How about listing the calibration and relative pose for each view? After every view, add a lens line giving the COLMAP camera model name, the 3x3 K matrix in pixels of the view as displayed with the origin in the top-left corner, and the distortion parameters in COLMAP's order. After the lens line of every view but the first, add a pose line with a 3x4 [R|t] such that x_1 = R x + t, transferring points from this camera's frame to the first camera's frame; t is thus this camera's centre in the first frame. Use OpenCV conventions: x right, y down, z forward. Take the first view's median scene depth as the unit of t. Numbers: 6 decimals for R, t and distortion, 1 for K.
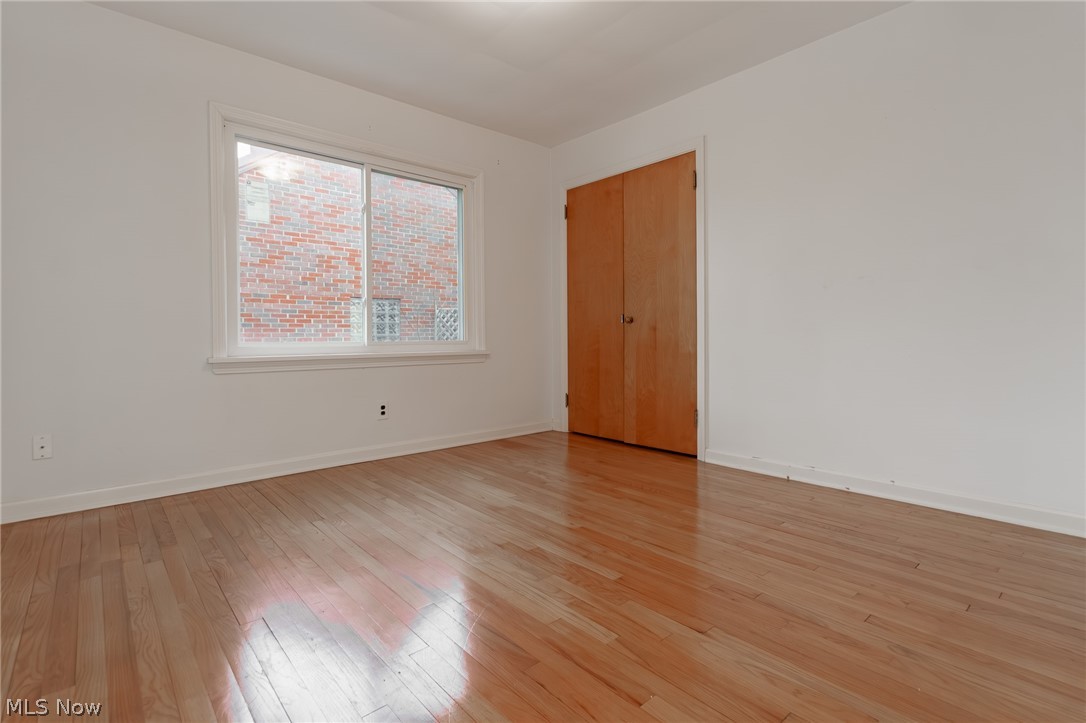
lens RADIAL K [[521.6, 0, 542.2], [0, 521.6, 340.2], [0, 0, 1]] dist [-0.001302, -0.000517]
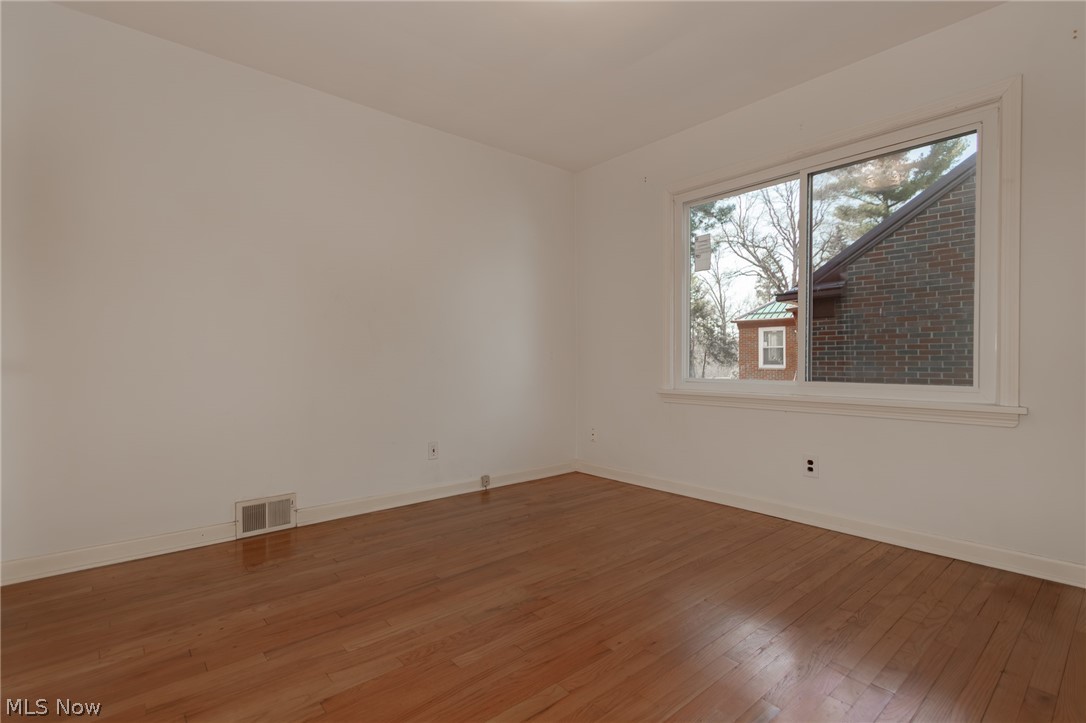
lens RADIAL K [[512.5, 0, 531.4], [0, 512.5, 362.9], [0, 0, 1]] dist [0.011754, 0.000984]
pose [[-0.026753, 0.010508, -0.999587, 0.930407], [-0.004171, 0.999935, 0.010624, -0.062893], [0.999633, 0.004454, -0.026707, 1.051080]]
